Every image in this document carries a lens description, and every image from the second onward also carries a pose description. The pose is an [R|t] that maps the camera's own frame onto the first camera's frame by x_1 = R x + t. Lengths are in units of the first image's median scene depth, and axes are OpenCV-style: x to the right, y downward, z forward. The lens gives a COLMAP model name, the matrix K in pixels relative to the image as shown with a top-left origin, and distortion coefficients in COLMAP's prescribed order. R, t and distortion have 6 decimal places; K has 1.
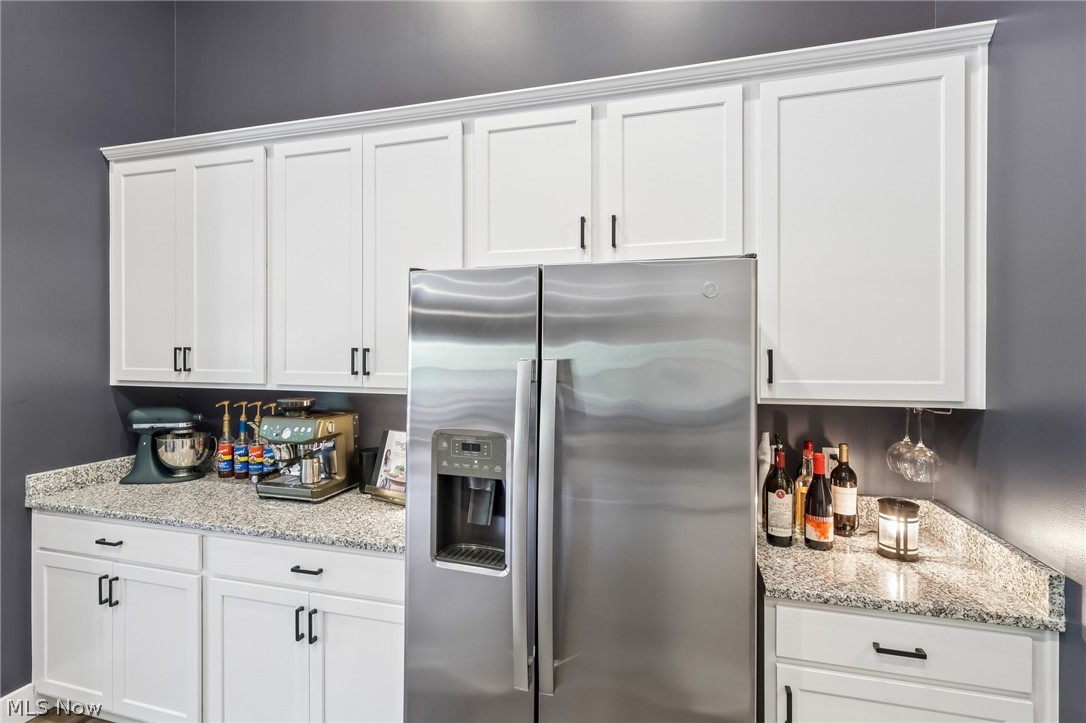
lens RADIAL K [[505.6, 0, 539.5], [0, 505.6, 350.5], [0, 0, 1]] dist [-0.001441, 0.000056]
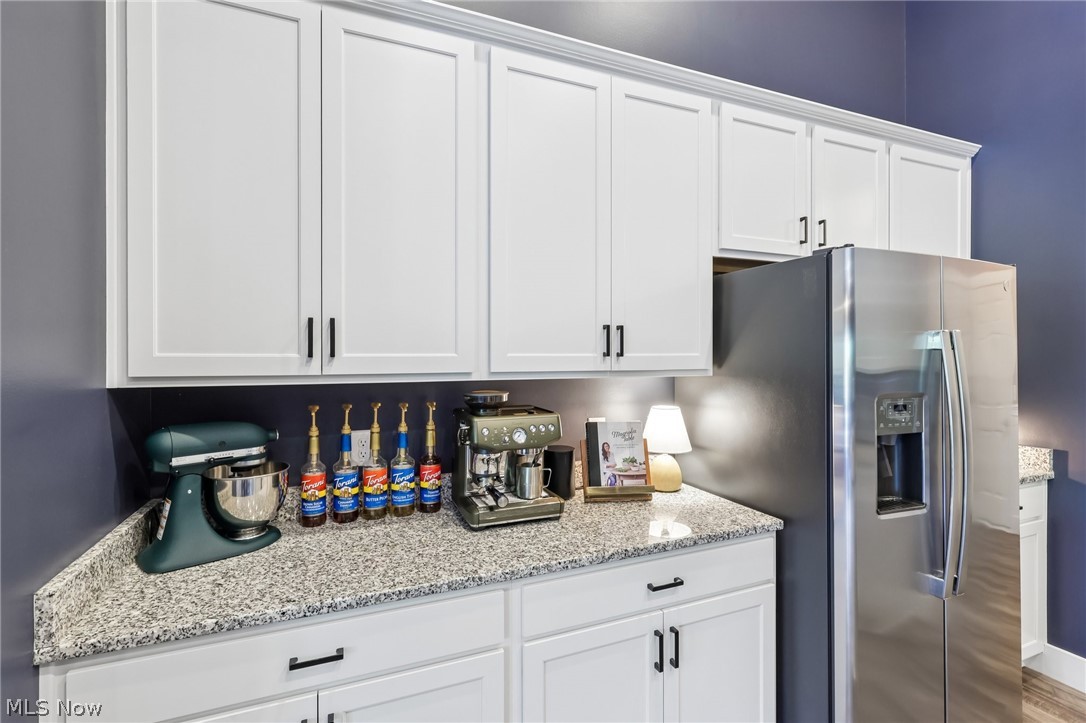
lens RADIAL K [[503.0, 0, 541.9], [0, 503.0, 355.6], [0, 0, 1]] dist [-0.002751, -0.000375]
pose [[0.788618, -0.005686, 0.614857, -0.973370], [0.004821, 0.999984, 0.003064, 0.043837], [-0.614865, 0.000548, 0.788632, 0.401694]]
